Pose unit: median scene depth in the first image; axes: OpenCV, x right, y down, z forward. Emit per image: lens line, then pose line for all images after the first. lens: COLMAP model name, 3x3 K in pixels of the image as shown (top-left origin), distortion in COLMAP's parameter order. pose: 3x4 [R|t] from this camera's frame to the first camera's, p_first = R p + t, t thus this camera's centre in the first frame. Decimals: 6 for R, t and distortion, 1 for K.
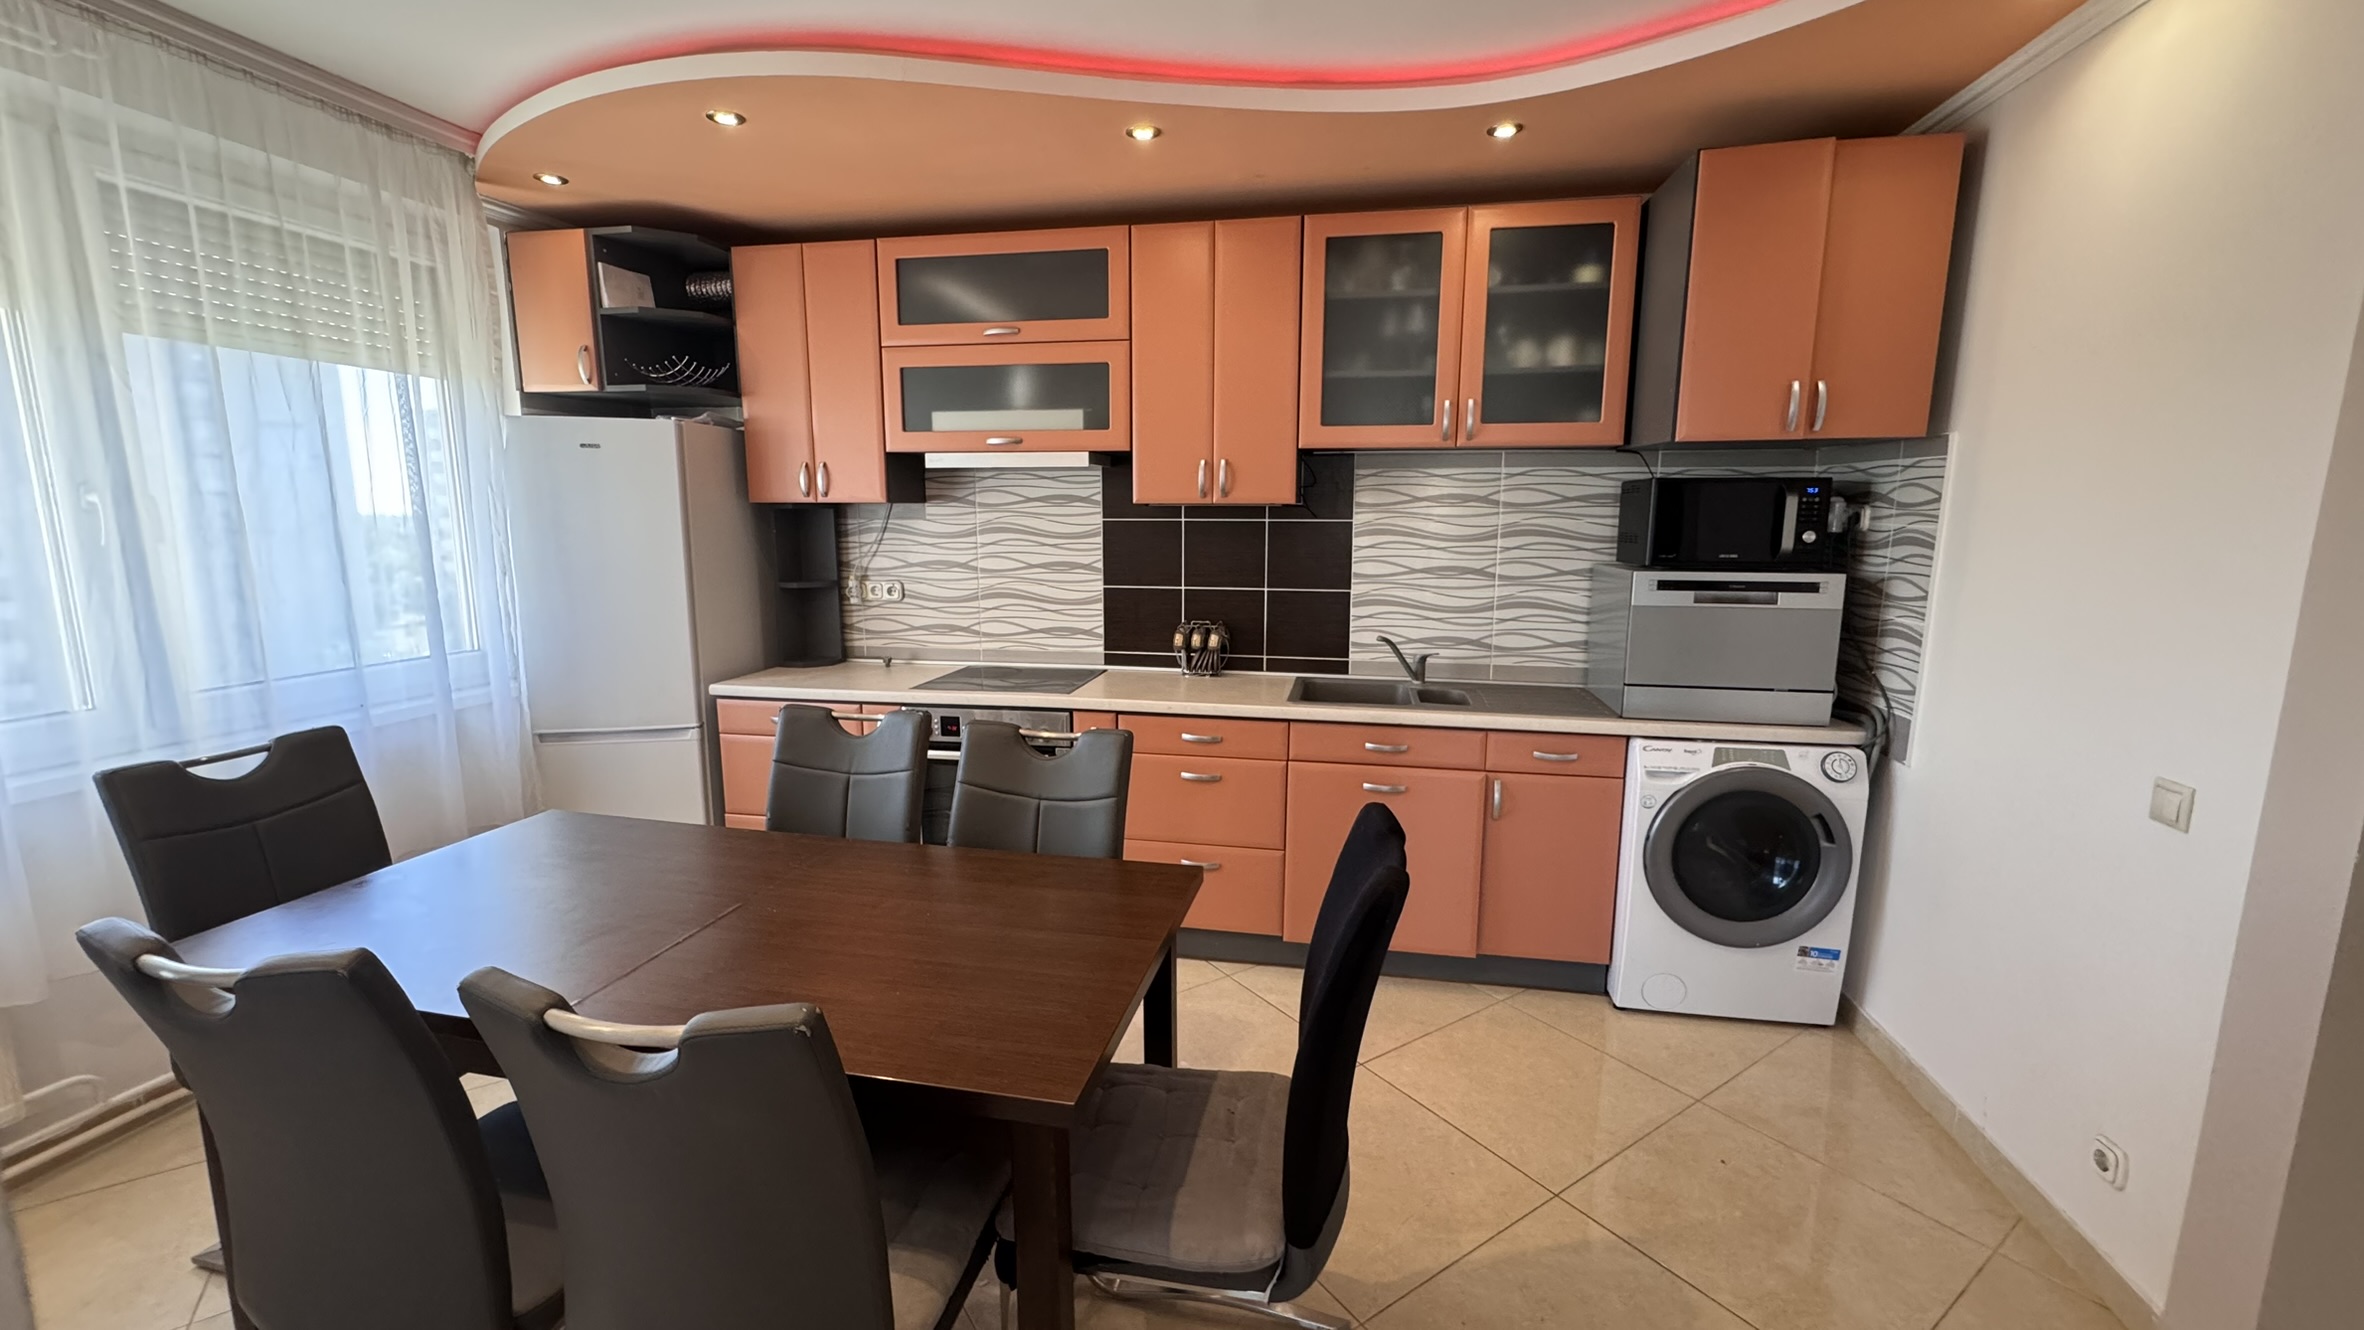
lens RADIAL K [[946.1, 0, 1183.6], [0, 946.1, 659.7], [0, 0, 1]] dist [0.000581, -0.000175]
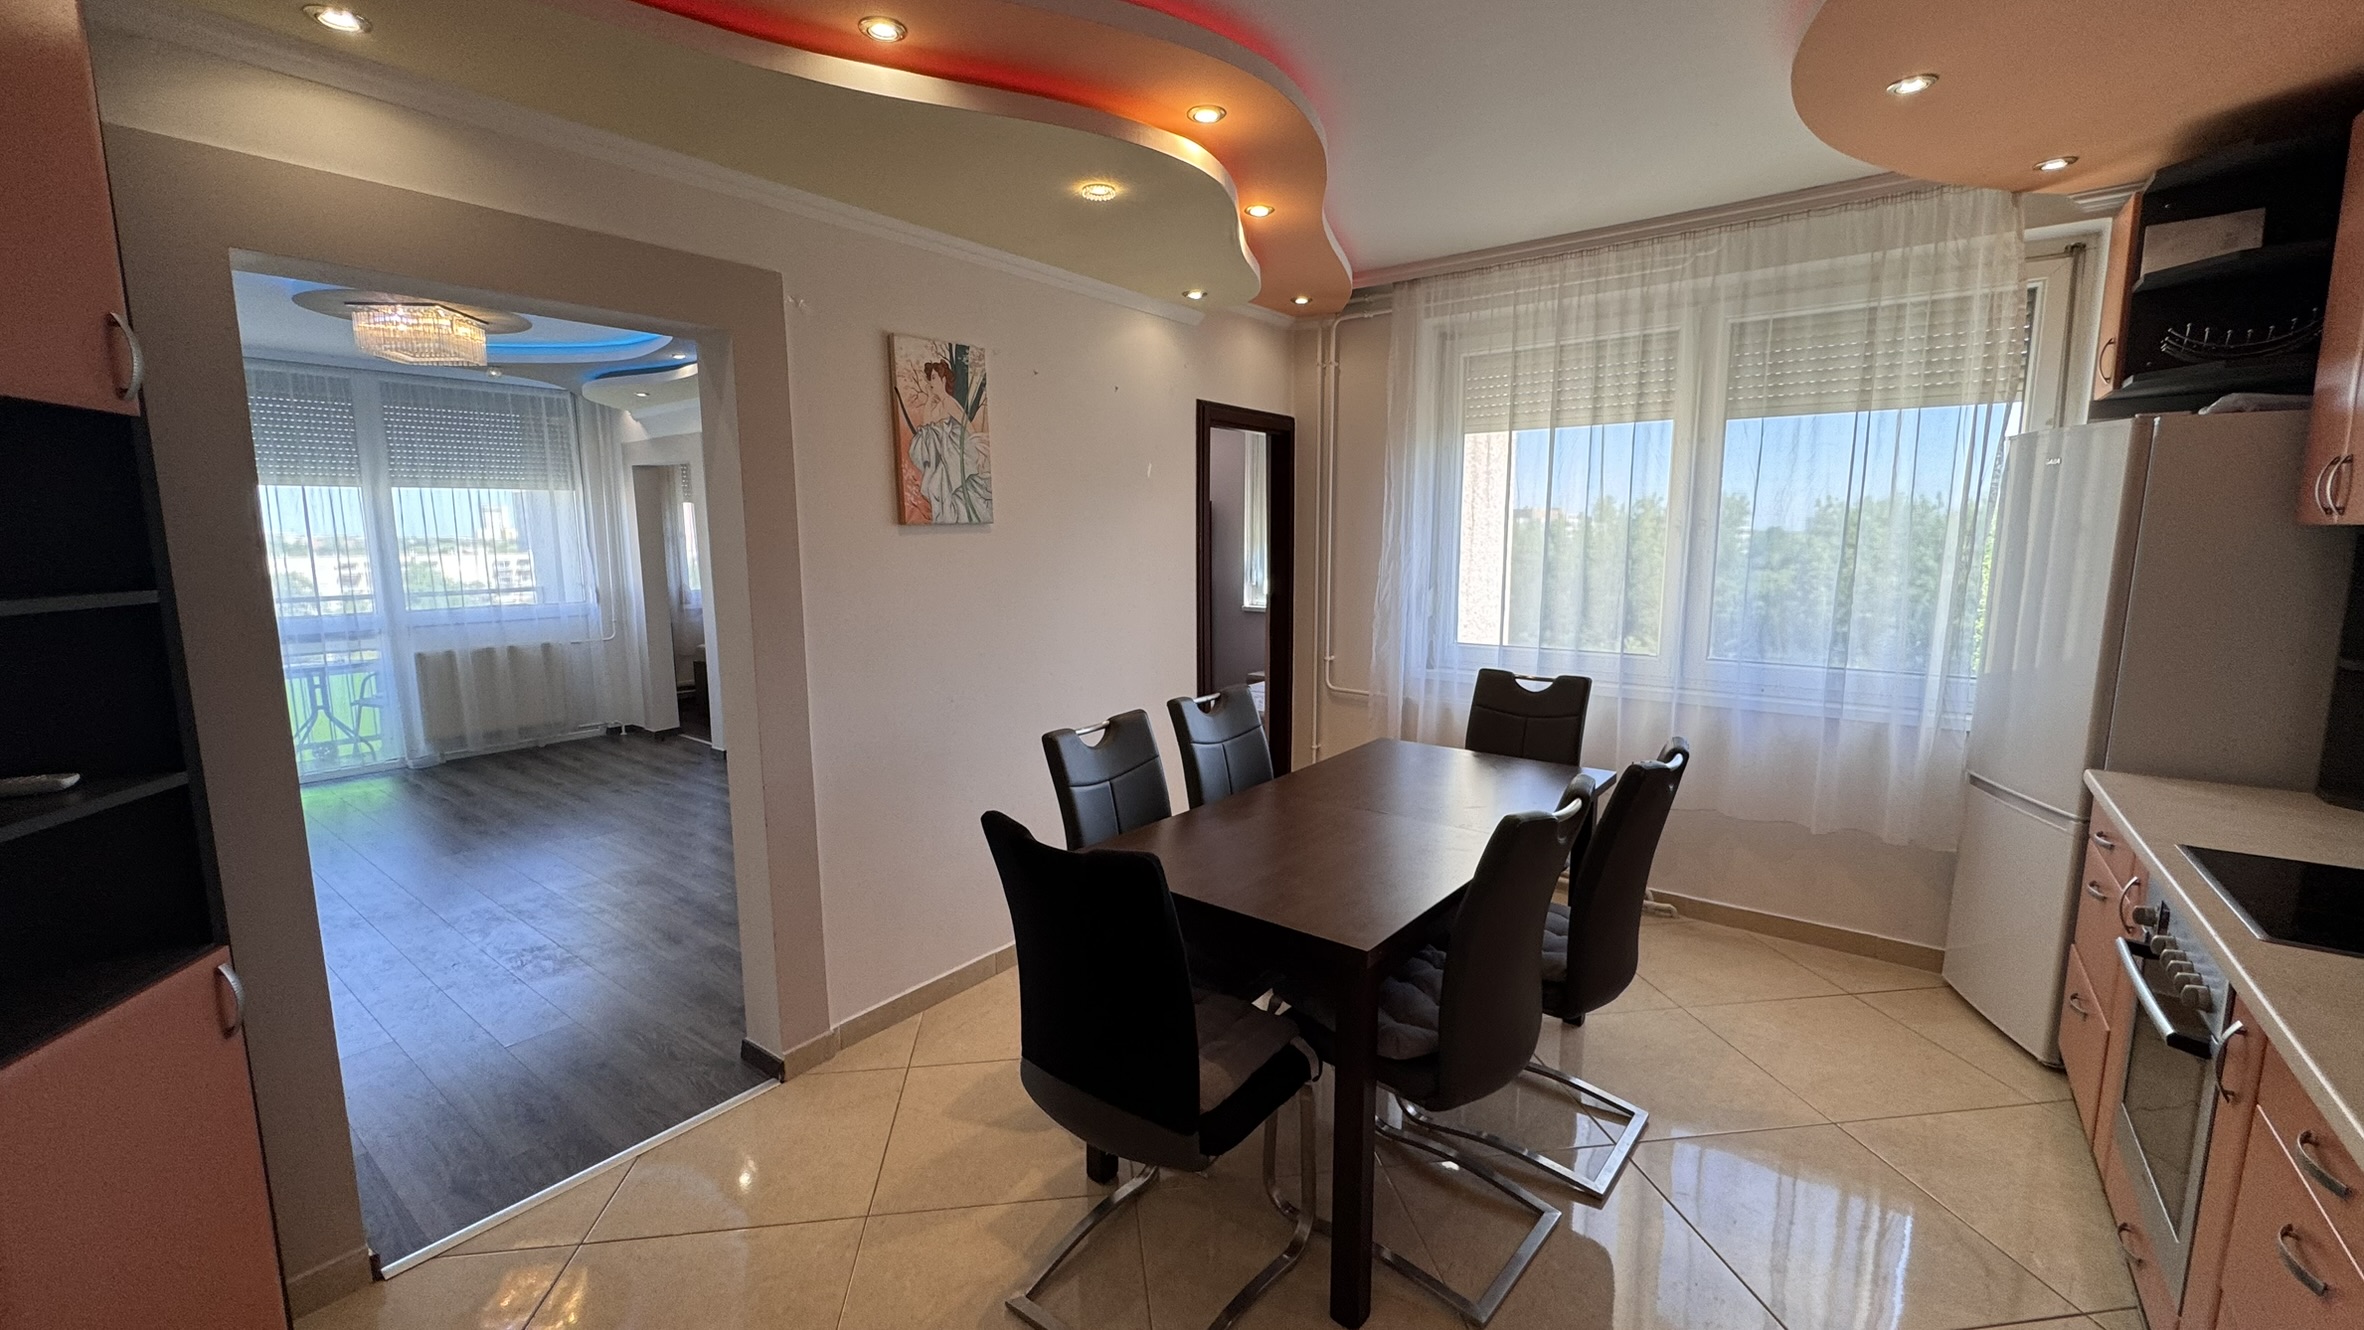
lens RADIAL K [[946.1, 0, 1170.6], [0, 946.1, 664.8], [0, 0, 1]] dist [0.000581, -0.000175]
pose [[-0.447100, 0.124080, -0.885836, 0.485487], [-0.135652, 0.969472, 0.204262, -0.109950], [0.884138, 0.211490, -0.416619, 0.661071]]
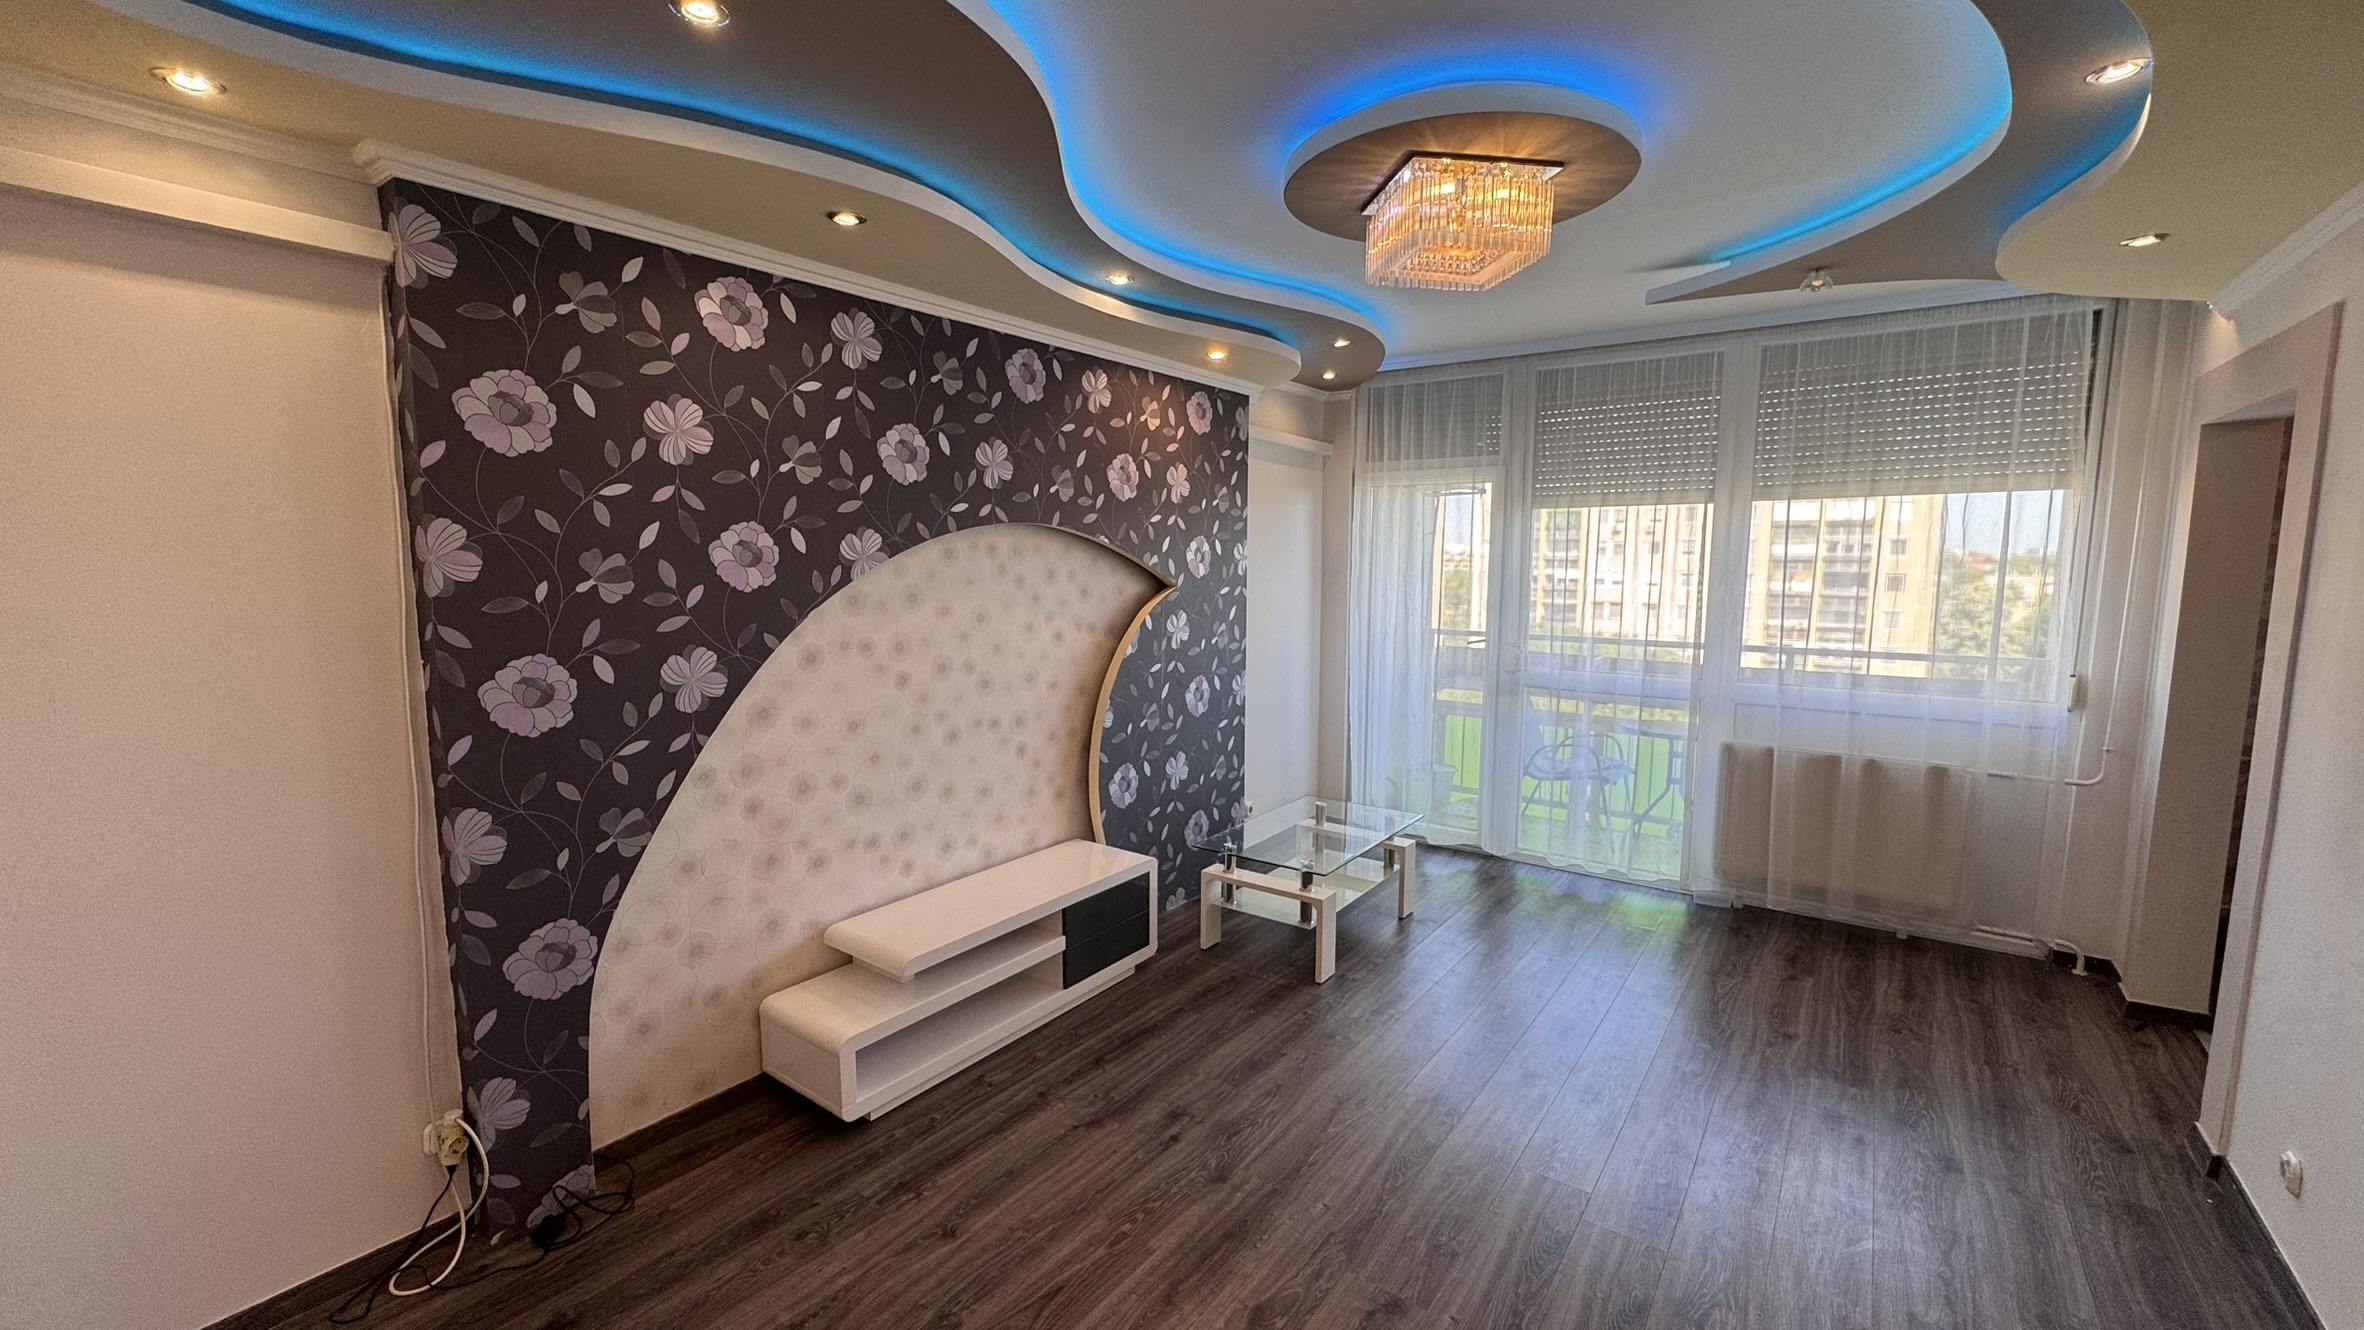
lens RADIAL K [[946.1, 0, 1180.8], [0, 946.1, 671.4], [0, 0, 1]] dist [0.000581, -0.000175]
pose [[-0.902800, -0.058527, 0.426060, -0.380005], [0.062446, 0.962357, 0.264517, -0.025870], [-0.425503, 0.265411, -0.865161, -0.041387]]
